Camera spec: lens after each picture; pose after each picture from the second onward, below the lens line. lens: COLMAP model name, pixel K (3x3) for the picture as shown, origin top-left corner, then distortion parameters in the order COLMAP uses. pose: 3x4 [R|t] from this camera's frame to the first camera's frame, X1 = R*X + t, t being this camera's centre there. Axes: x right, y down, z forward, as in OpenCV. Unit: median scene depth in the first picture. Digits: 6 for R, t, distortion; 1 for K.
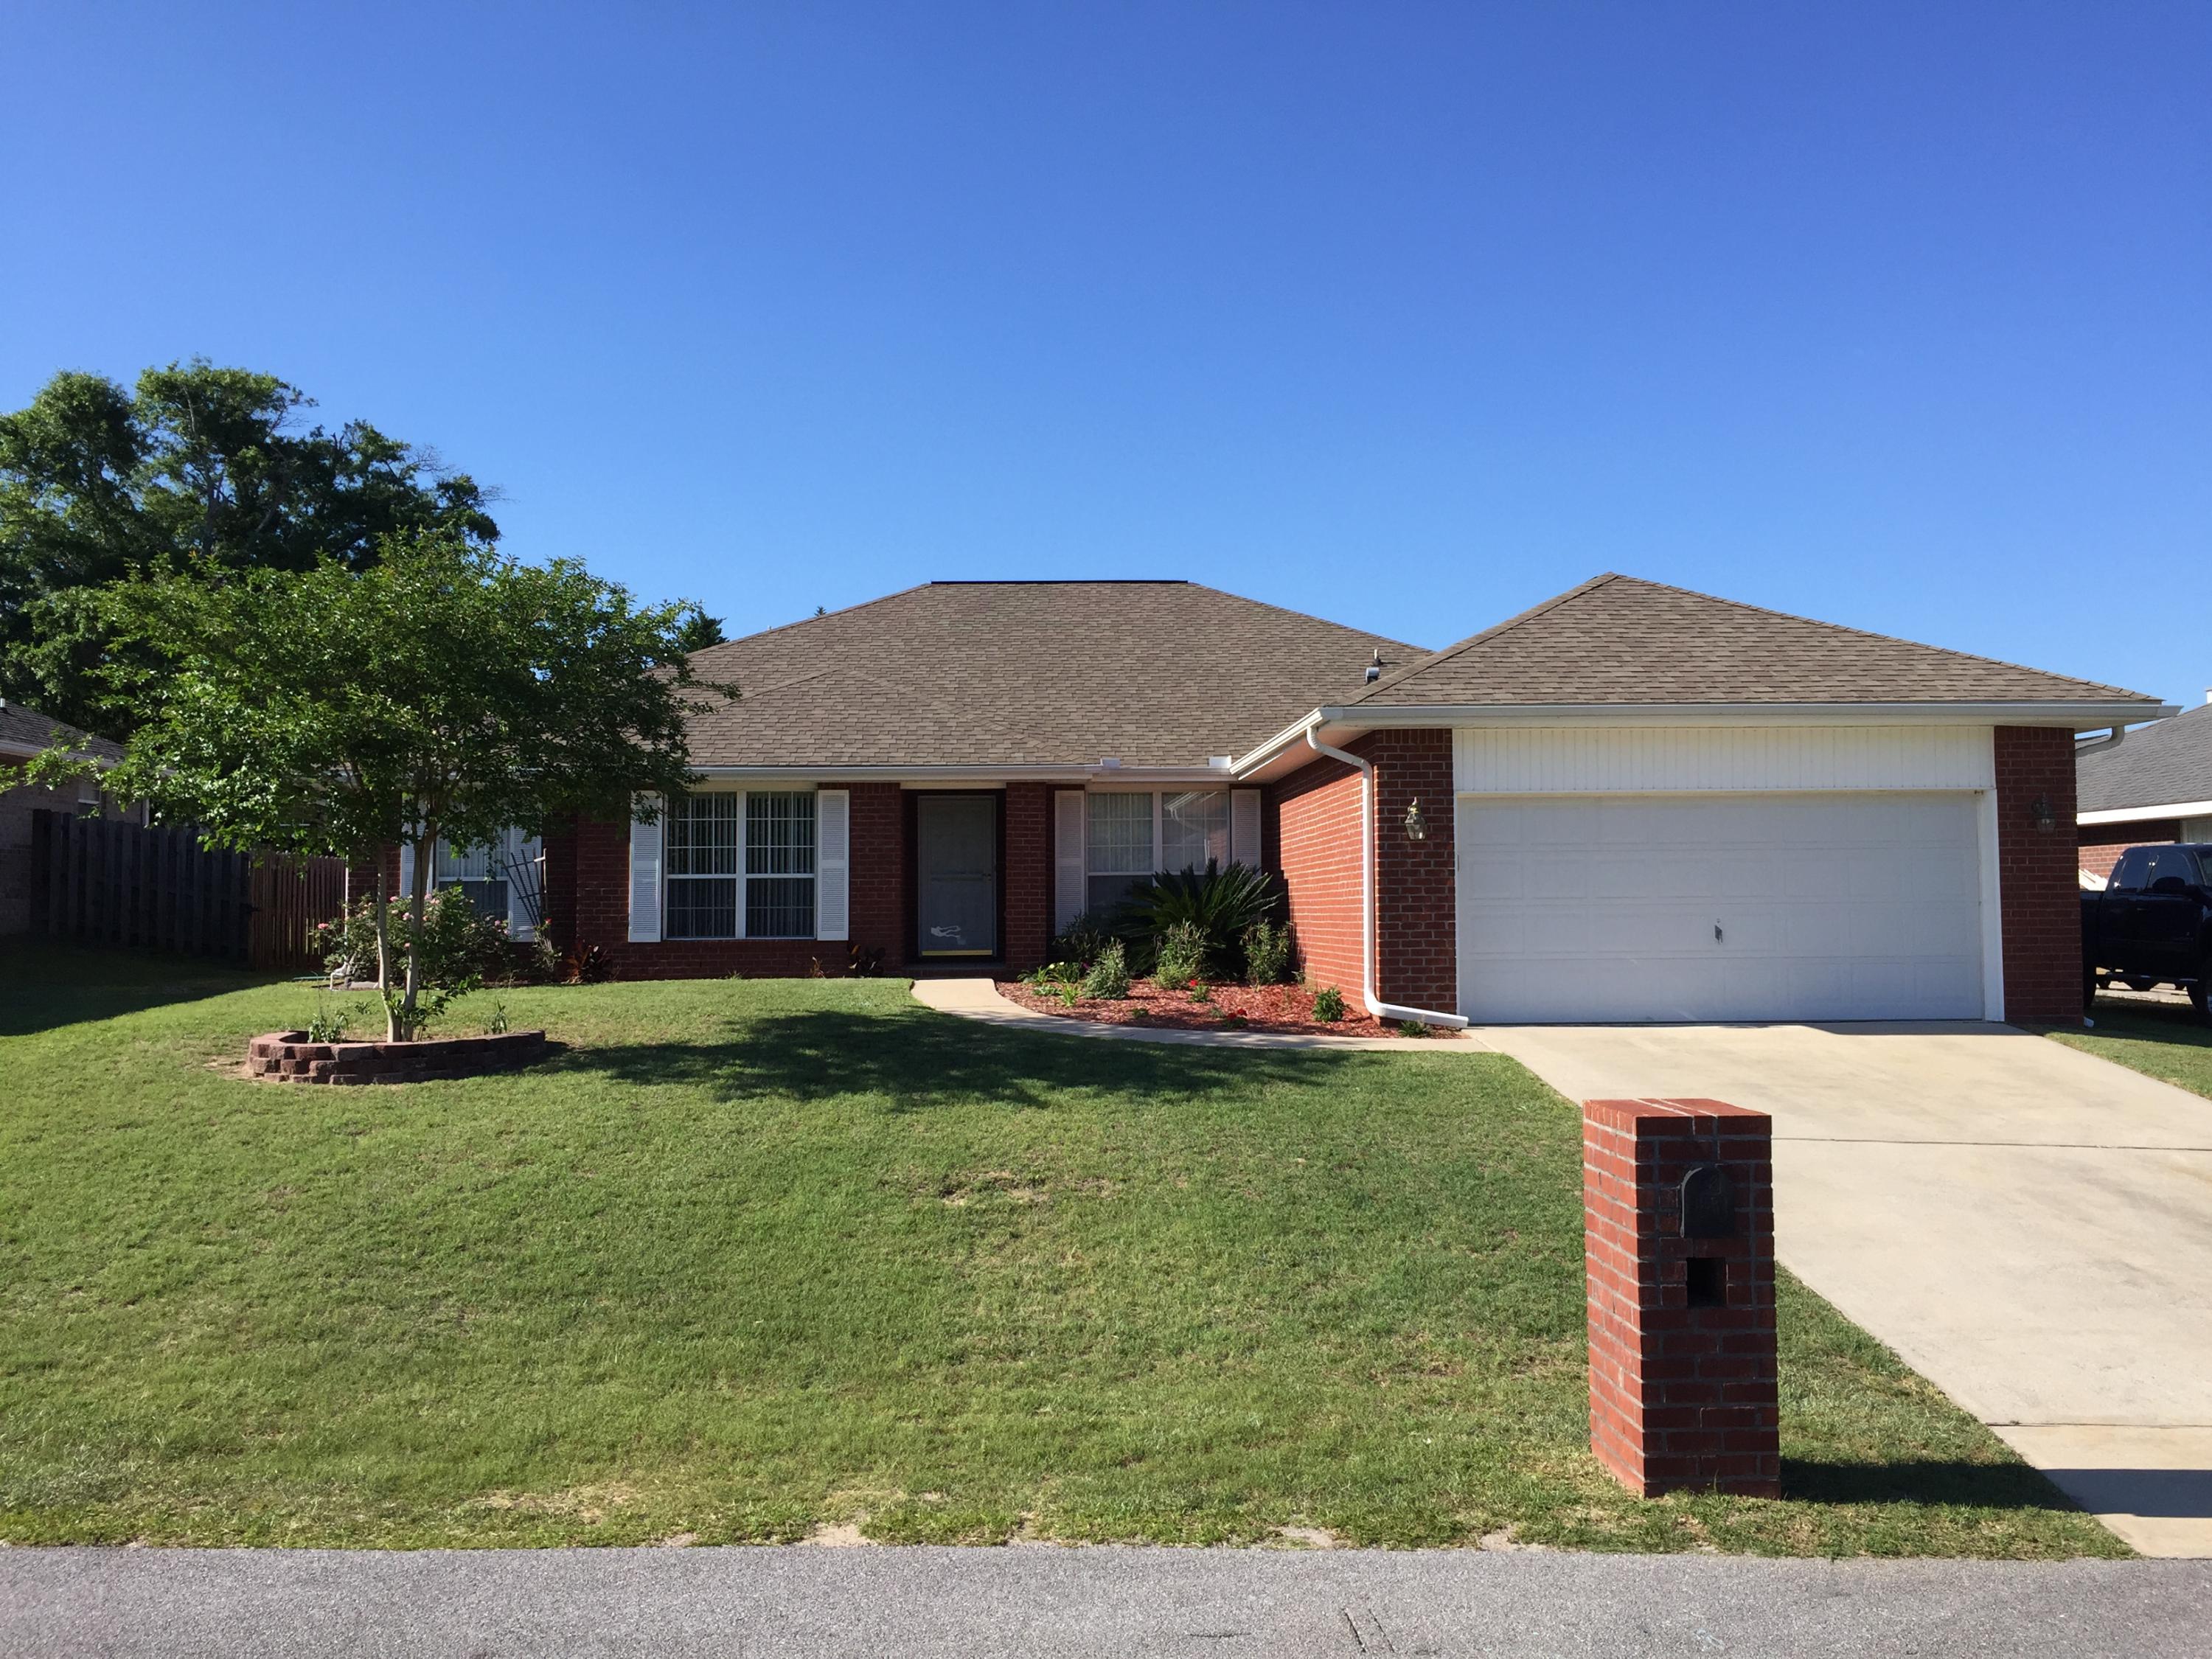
lens RADIAL K [[1893.4, 0, 1102.0], [0, 1893.4, 851.6], [0, 0, 1]] dist [0.069384, -0.087452]
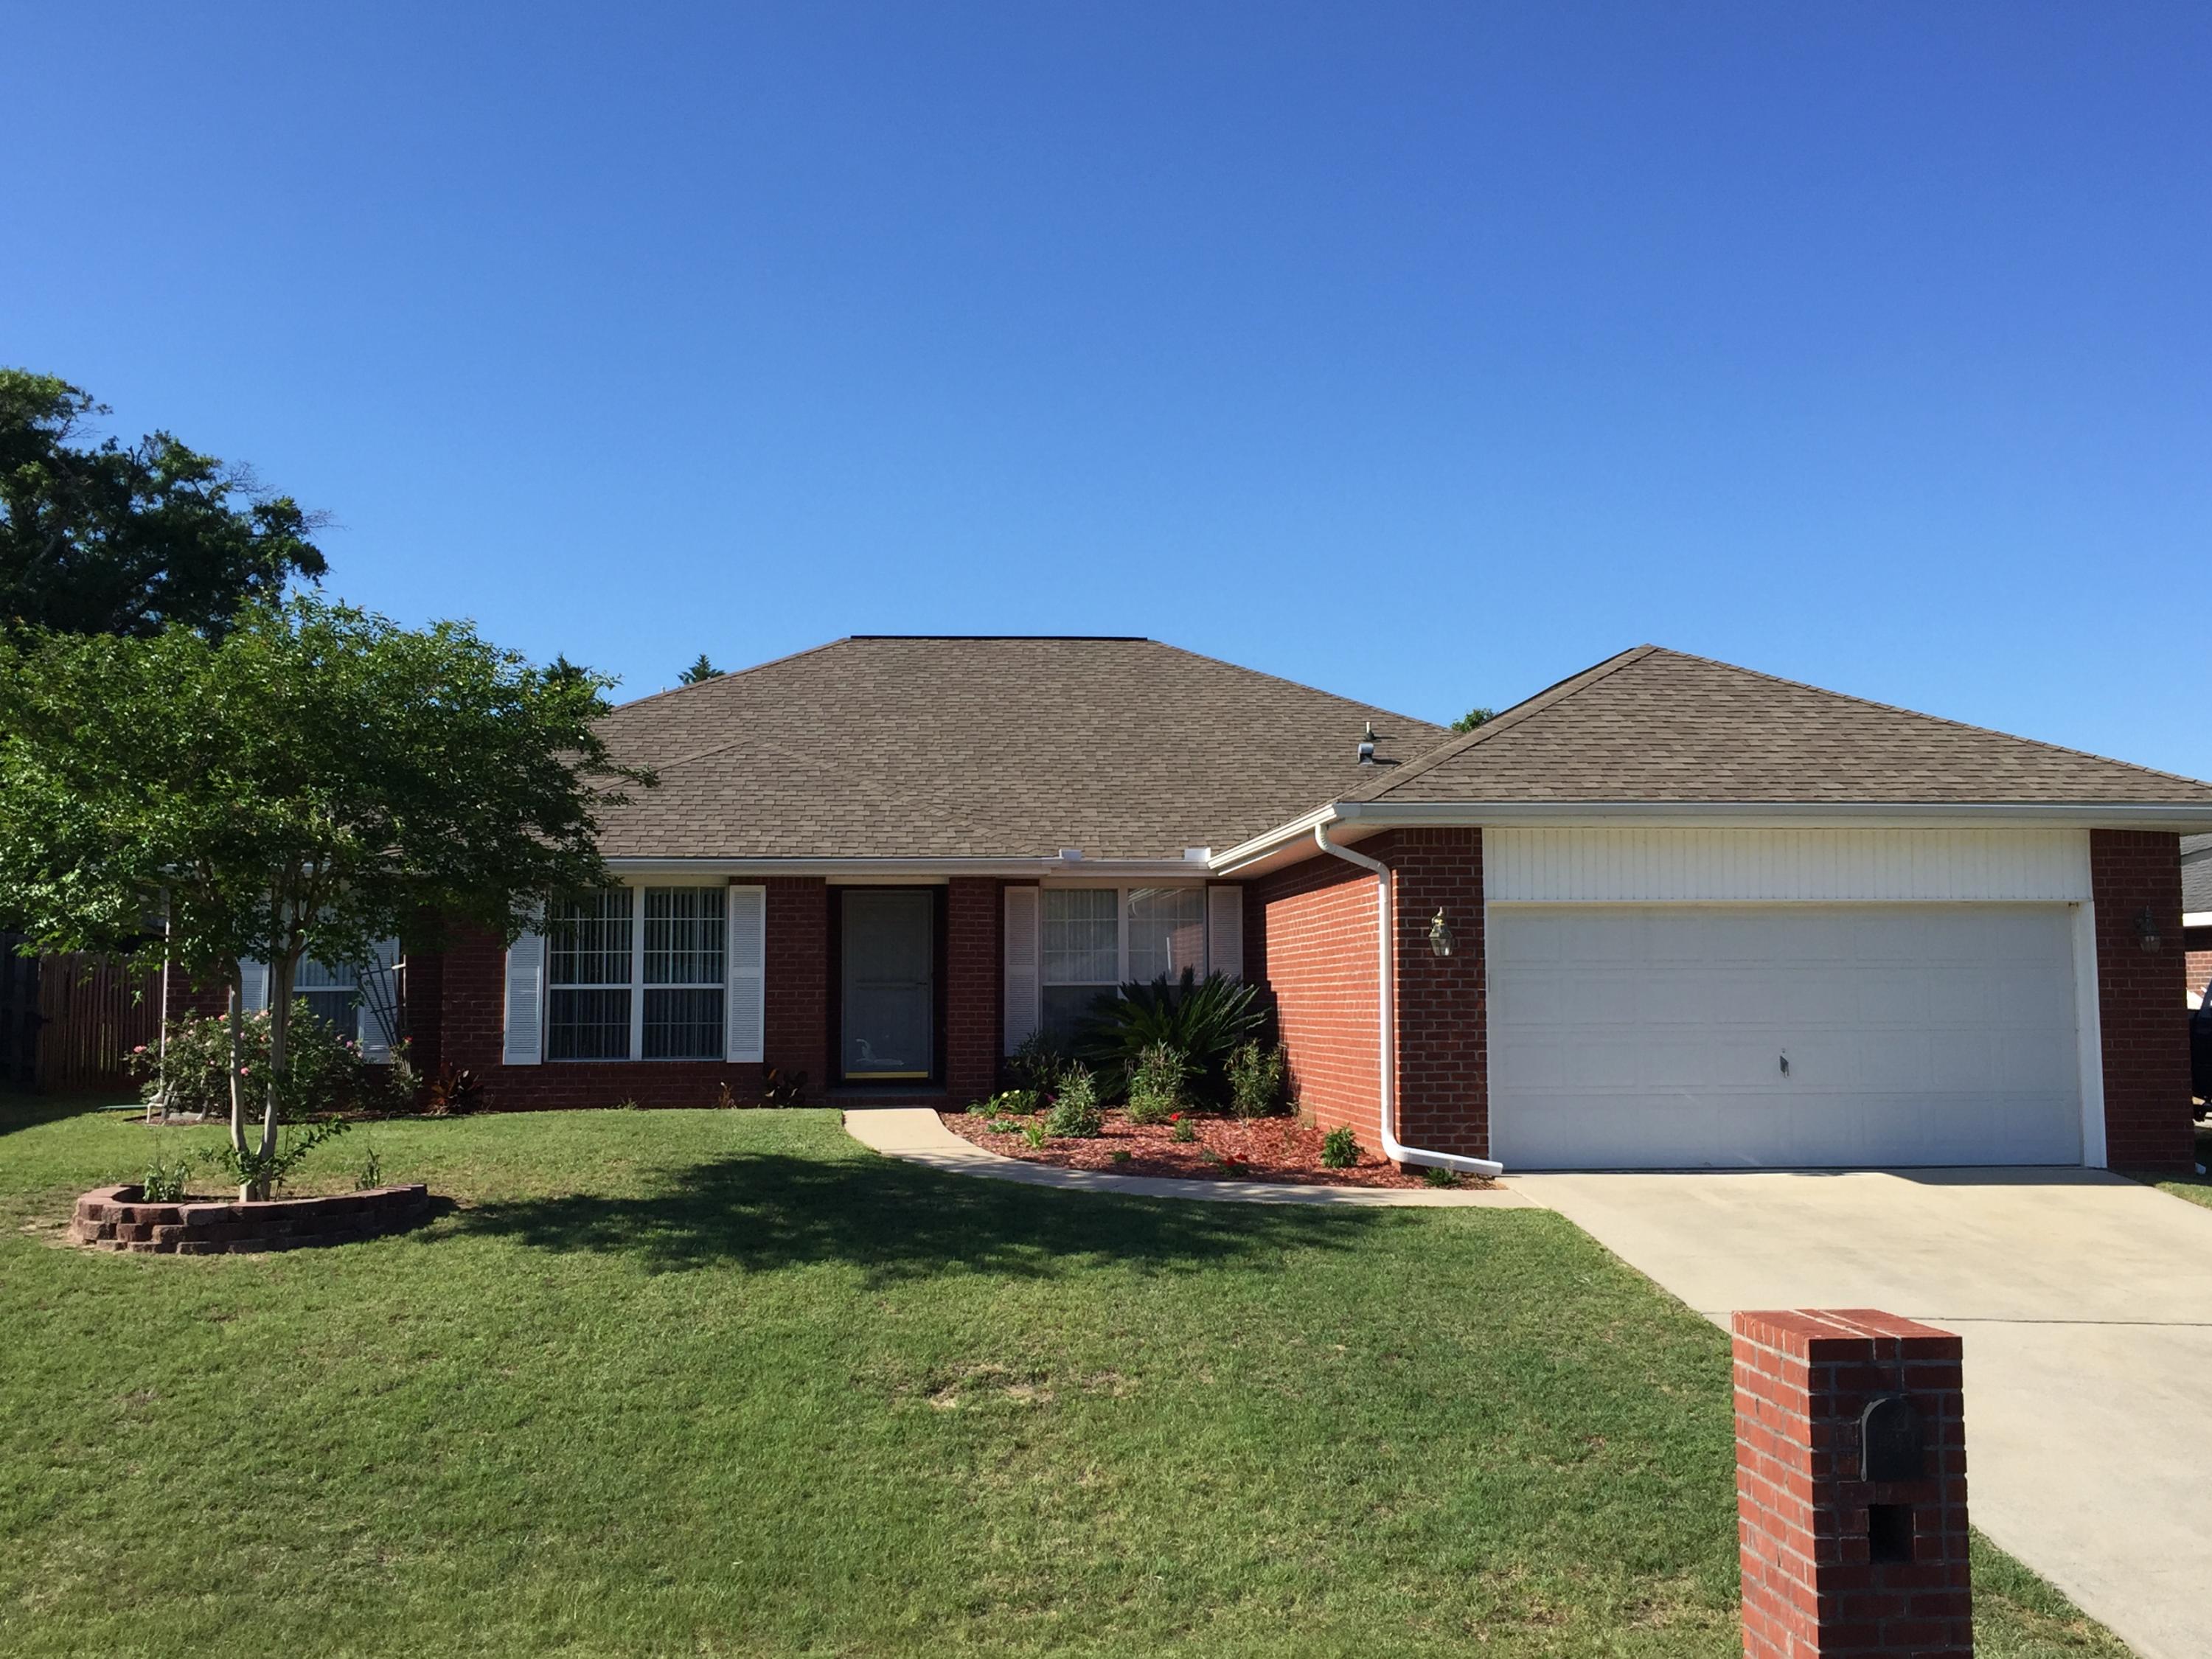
lens RADIAL K [[2203.0, 0, 1109.4], [0, 2203.0, 856.2], [0, 0, 1]] dist [0.078198, -0.116698]
pose [[0.998952, 0.008013, 0.045065, -0.031791], [-0.006452, 0.999378, -0.034680, -0.016206], [-0.045315, 0.034353, 0.998382, 0.001136]]
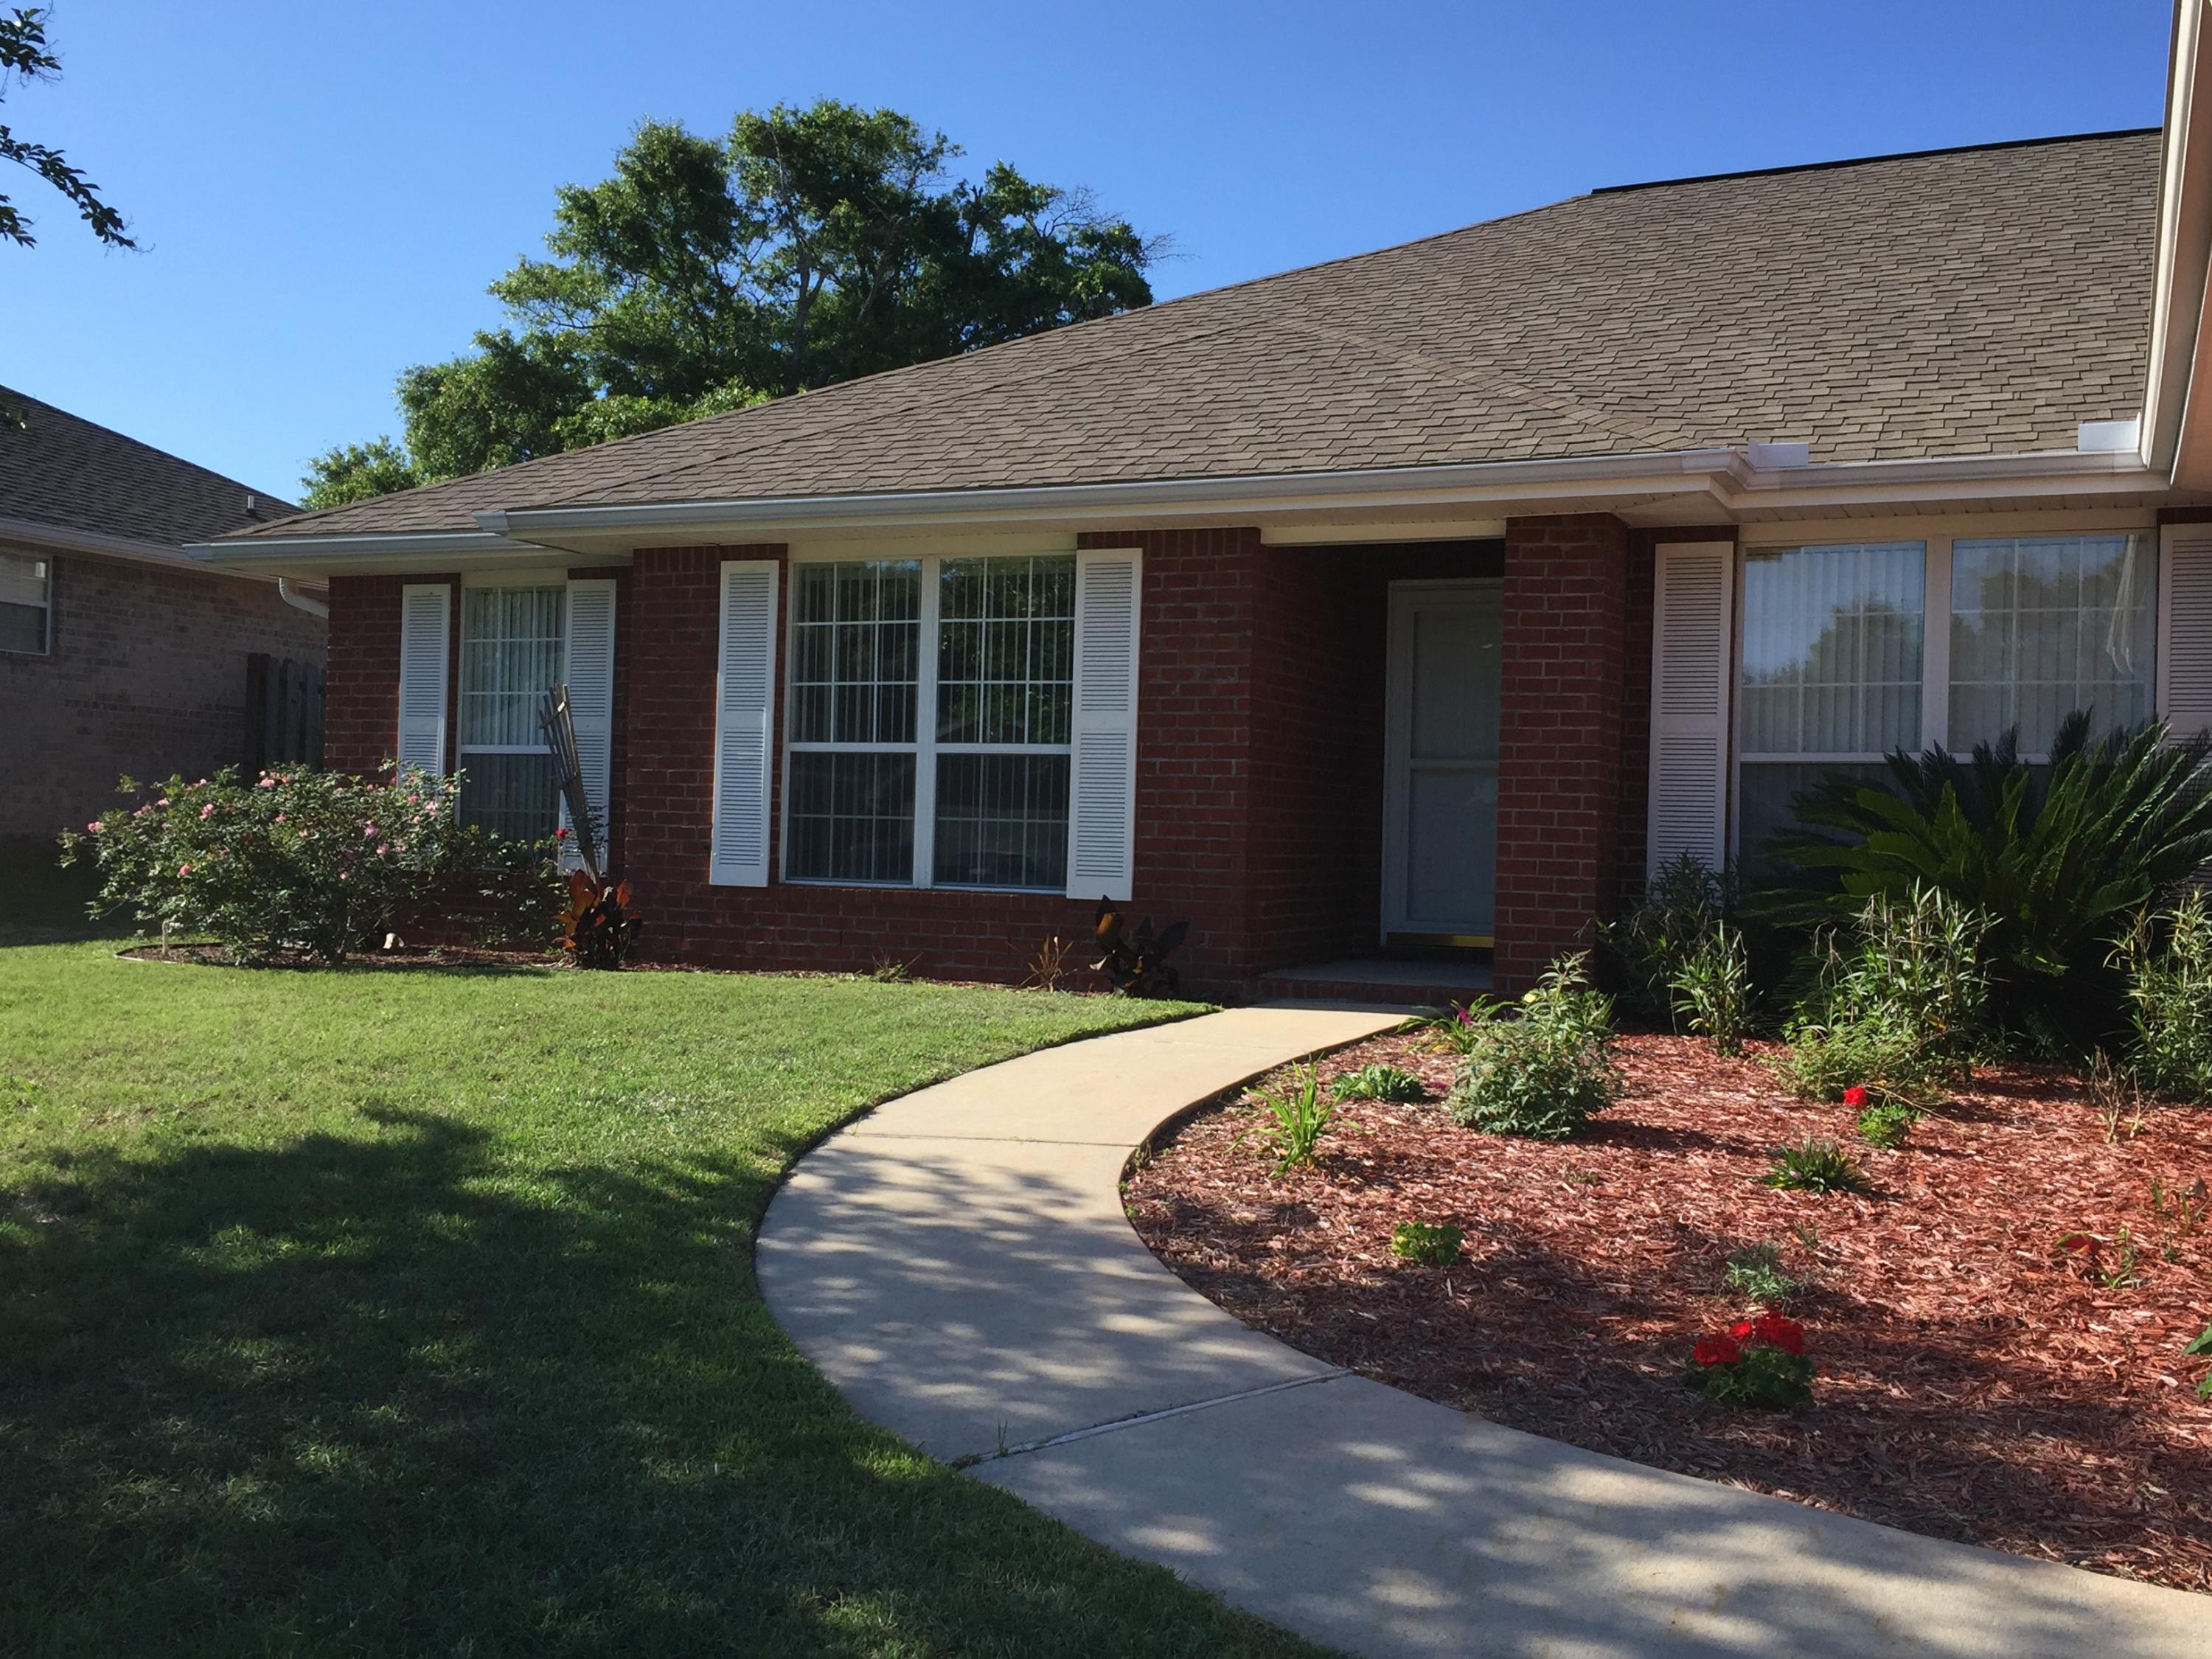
lens RADIAL K [[2203.0, 0, 1109.4], [0, 2203.0, 856.2], [0, 0, 1]] dist [0.078198, -0.116698]
pose [[0.894876, 0.036319, -0.444835, 0.106546], [-0.022444, 0.999084, 0.036421, 0.023940], [0.445751, -0.022609, 0.894872, 0.716363]]
